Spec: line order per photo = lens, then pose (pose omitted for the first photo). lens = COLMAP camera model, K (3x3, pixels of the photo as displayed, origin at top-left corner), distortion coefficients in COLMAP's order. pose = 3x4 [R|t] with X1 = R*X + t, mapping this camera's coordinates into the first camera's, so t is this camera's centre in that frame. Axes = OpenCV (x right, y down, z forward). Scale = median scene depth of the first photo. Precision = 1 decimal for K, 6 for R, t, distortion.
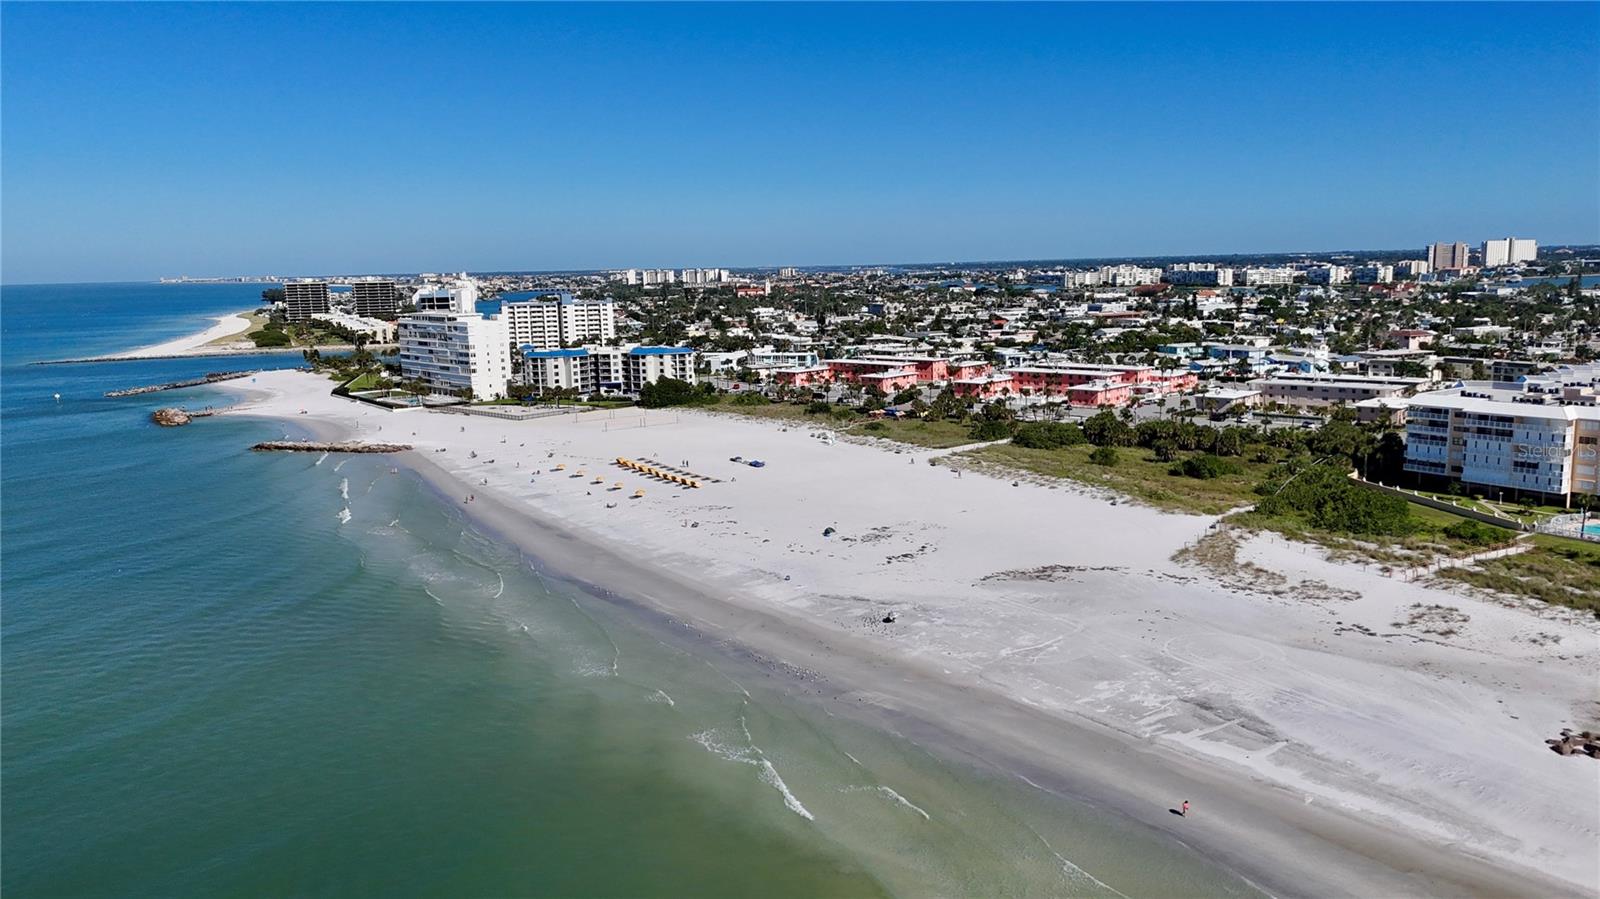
lens RADIAL K [[1164.5, 0, 810.7], [0, 1164.5, 449.0], [0, 0, 1]] dist [0.050697, -0.037358]
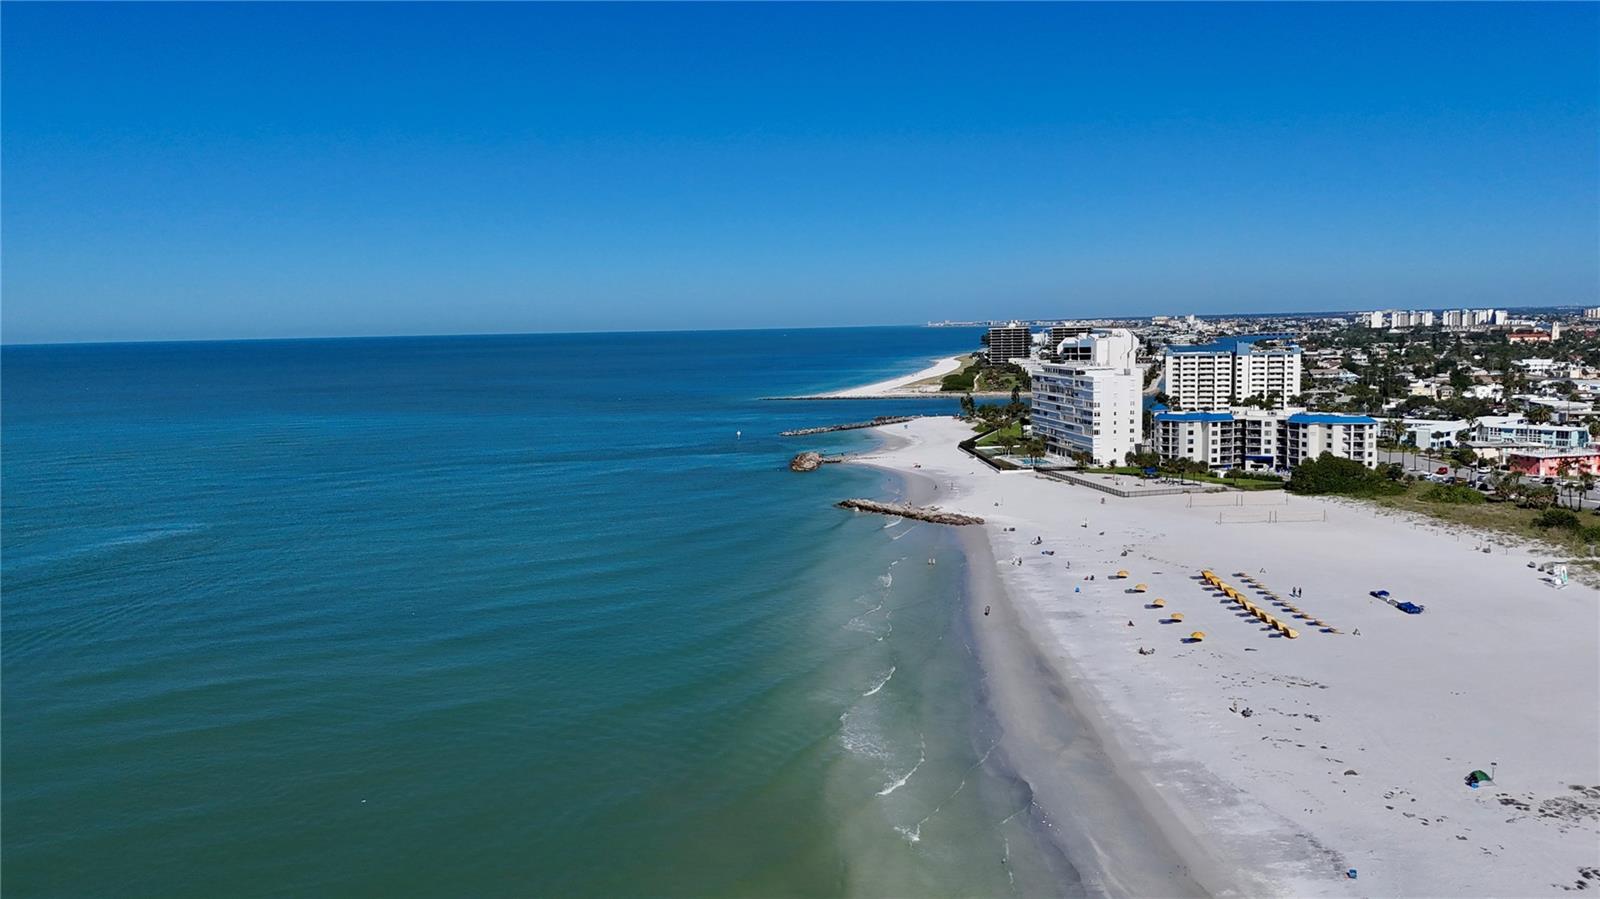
lens RADIAL K [[1164.5, 0, 792.7], [0, 1164.5, 439.3], [0, 0, 1]] dist [0.050697, -0.037358]
pose [[0.816025, 0.059319, -0.574965, 0.030637], [-0.084598, 0.996265, -0.017282, -0.026742], [0.571792, 0.062744, 0.817996, 0.150492]]
